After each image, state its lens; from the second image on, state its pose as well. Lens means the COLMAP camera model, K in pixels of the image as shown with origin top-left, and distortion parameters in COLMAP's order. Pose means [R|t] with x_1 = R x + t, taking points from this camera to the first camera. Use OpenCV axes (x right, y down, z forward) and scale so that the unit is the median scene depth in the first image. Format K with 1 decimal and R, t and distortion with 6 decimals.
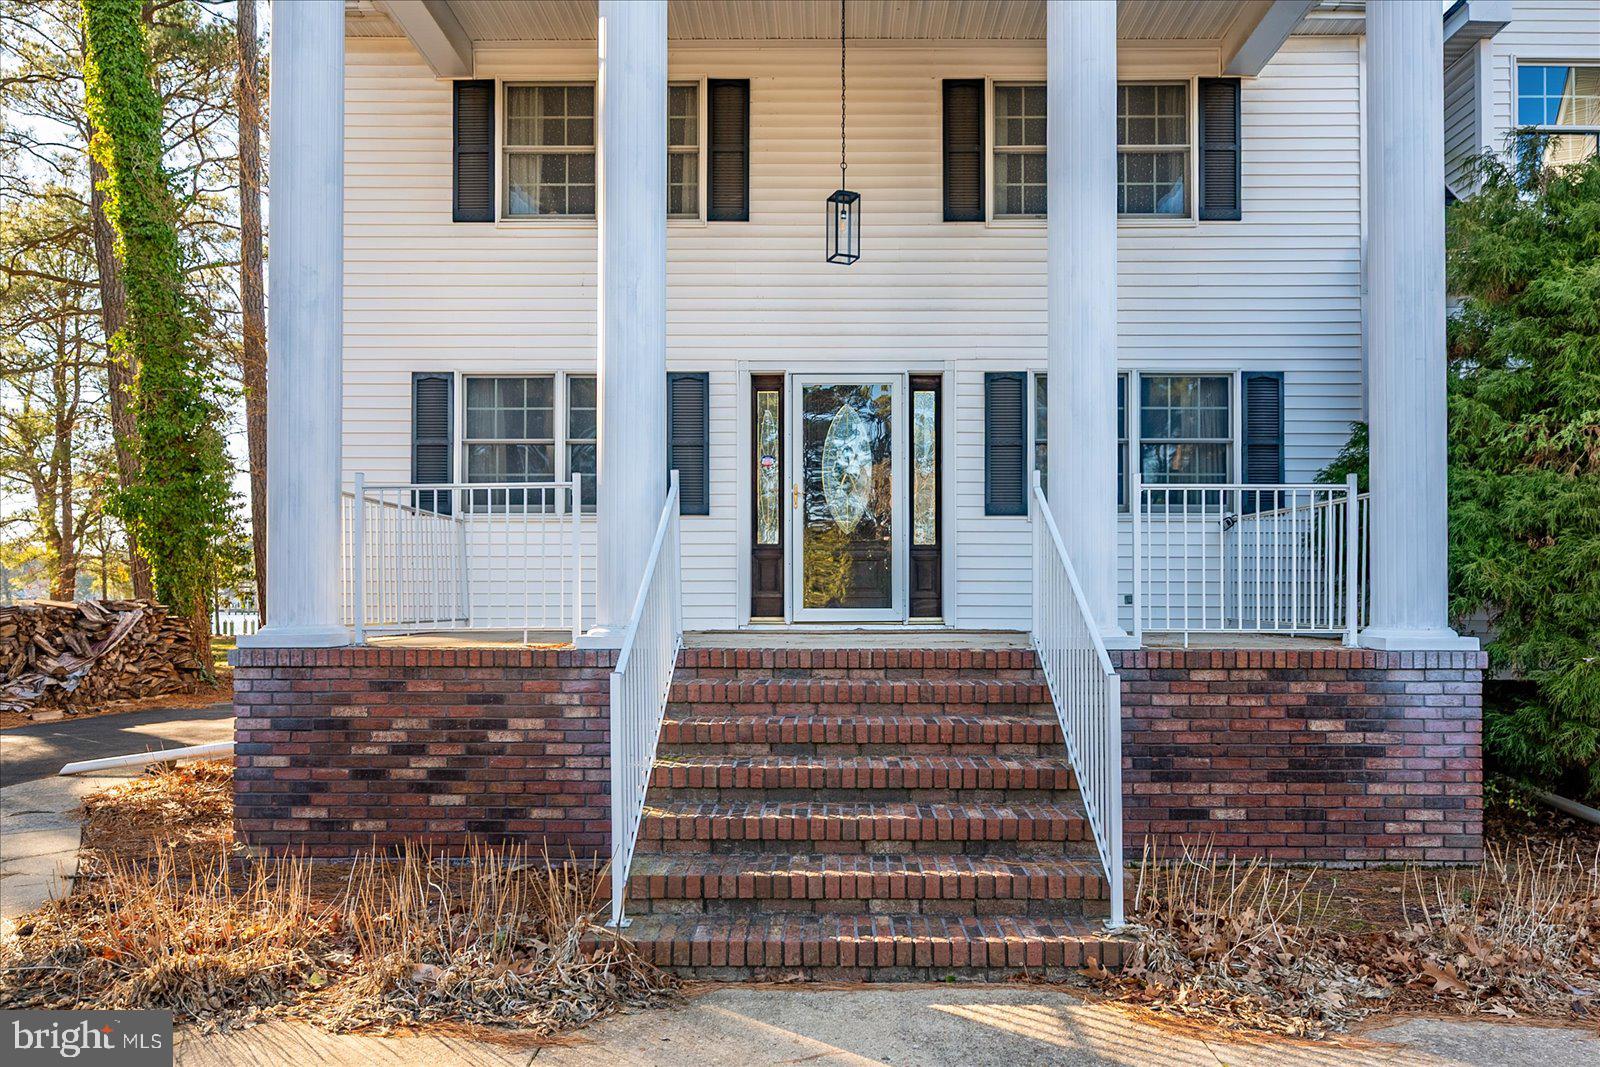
lens RADIAL K [[1115.5, 0, 814.2], [0, 1115.5, 609.7], [0, 0, 1]] dist [0.001238, -0.000321]
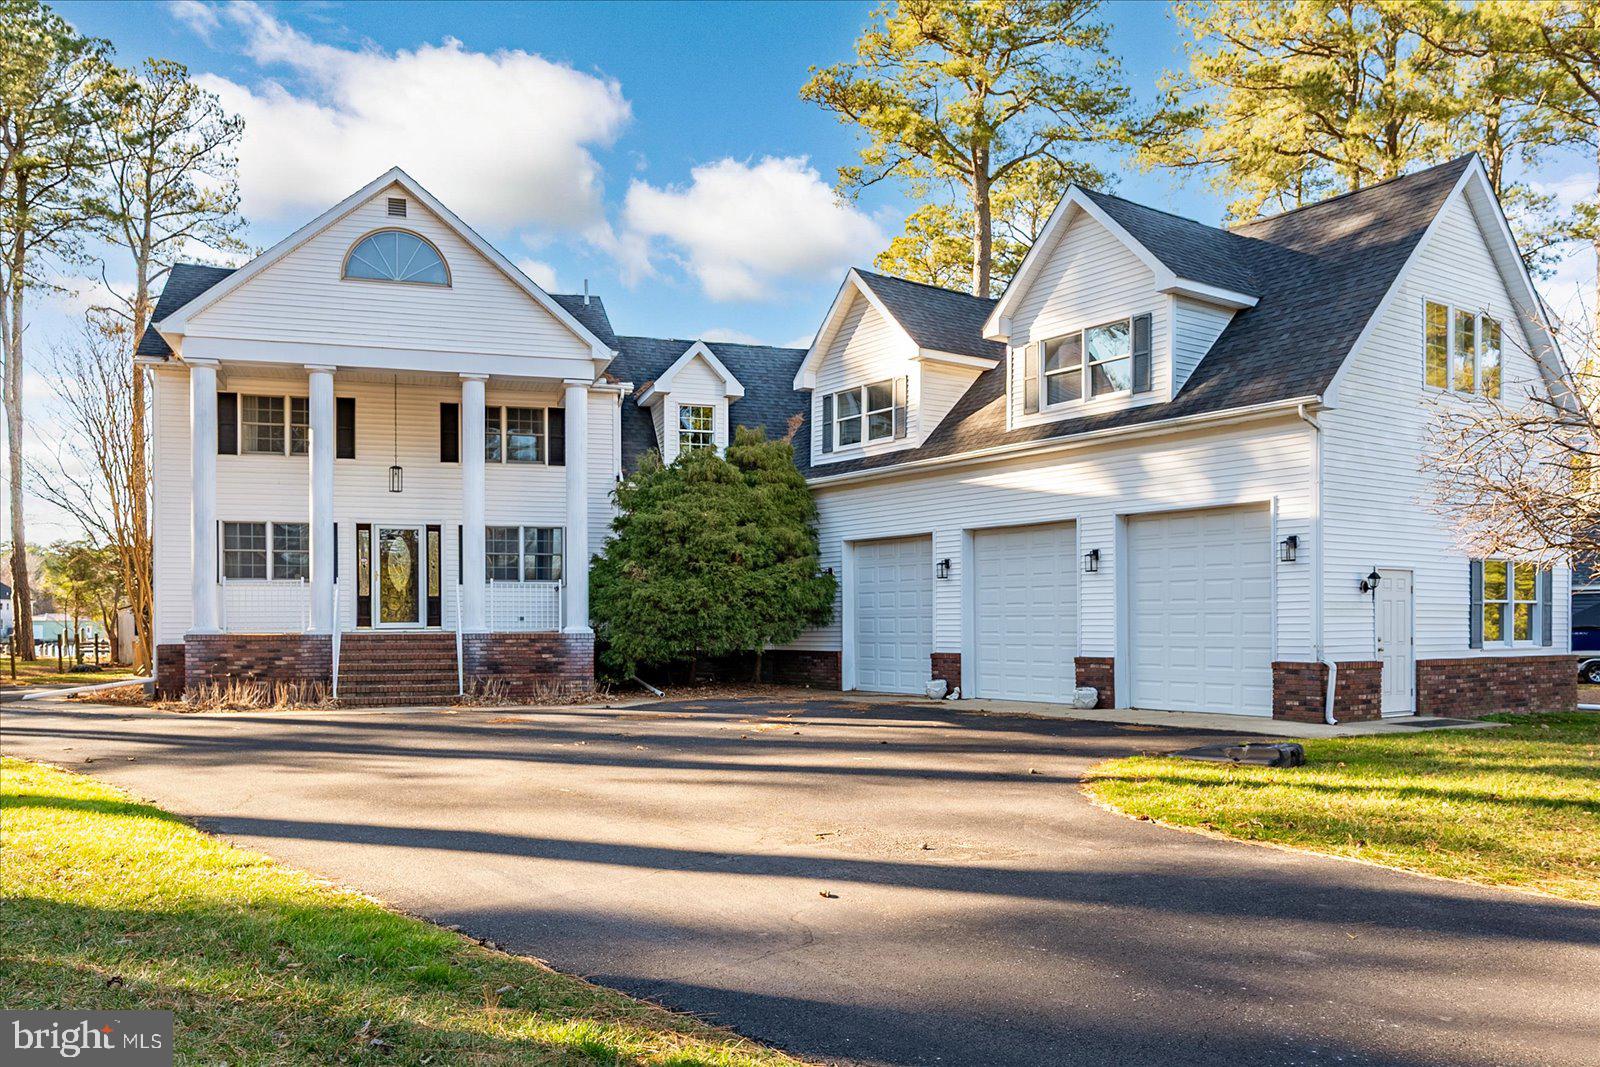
lens RADIAL K [[1347.1, 0, 844.4], [0, 1347.1, 634.7], [0, 0, 1]] dist [-0.006077, -0.004993]
pose [[0.946814, -0.006781, 0.321711, 0.003617], [0.006871, 0.999976, 0.000855, 0.029870], [-0.321709, 0.001401, 0.946838, -2.141471]]
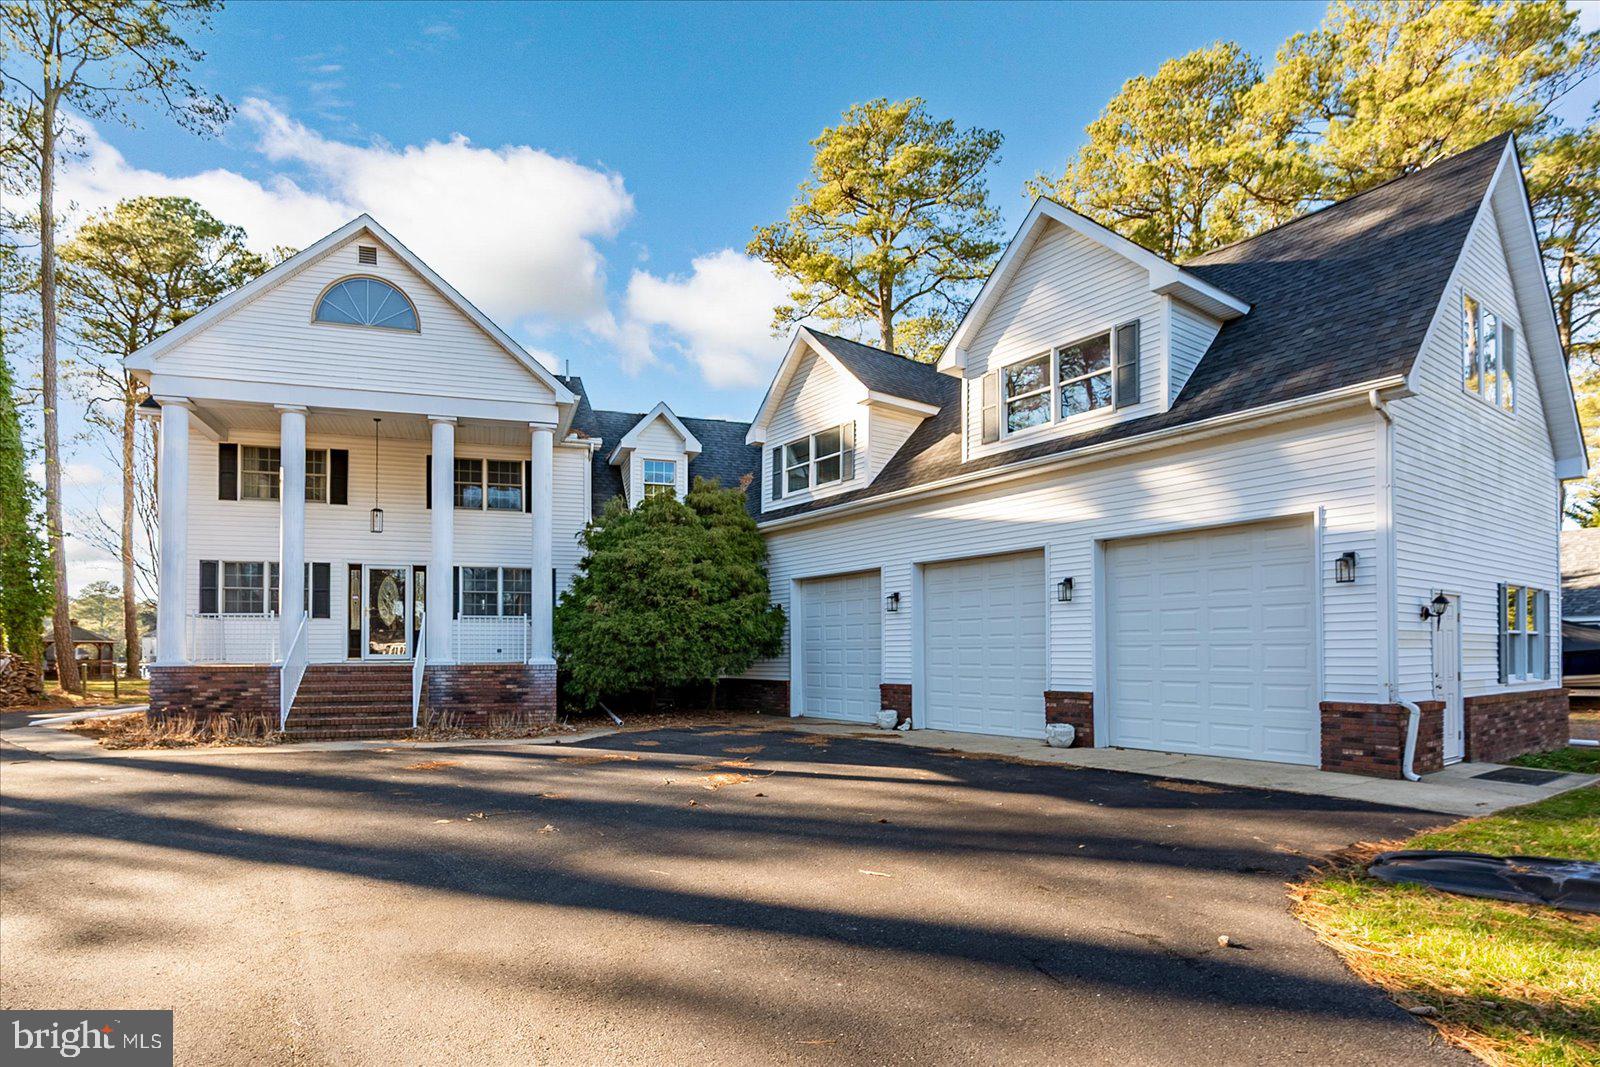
lens RADIAL K [[844.8, 0, 733.8], [0, 844.8, 643.3], [0, 0, 1]] dist [-0.007497, -0.000683]
pose [[0.958864, -0.000737, 0.283865, 0.260163], [0.006331, 0.999803, -0.018790, 0.016434], [-0.283795, 0.019814, 0.958680, -1.188286]]
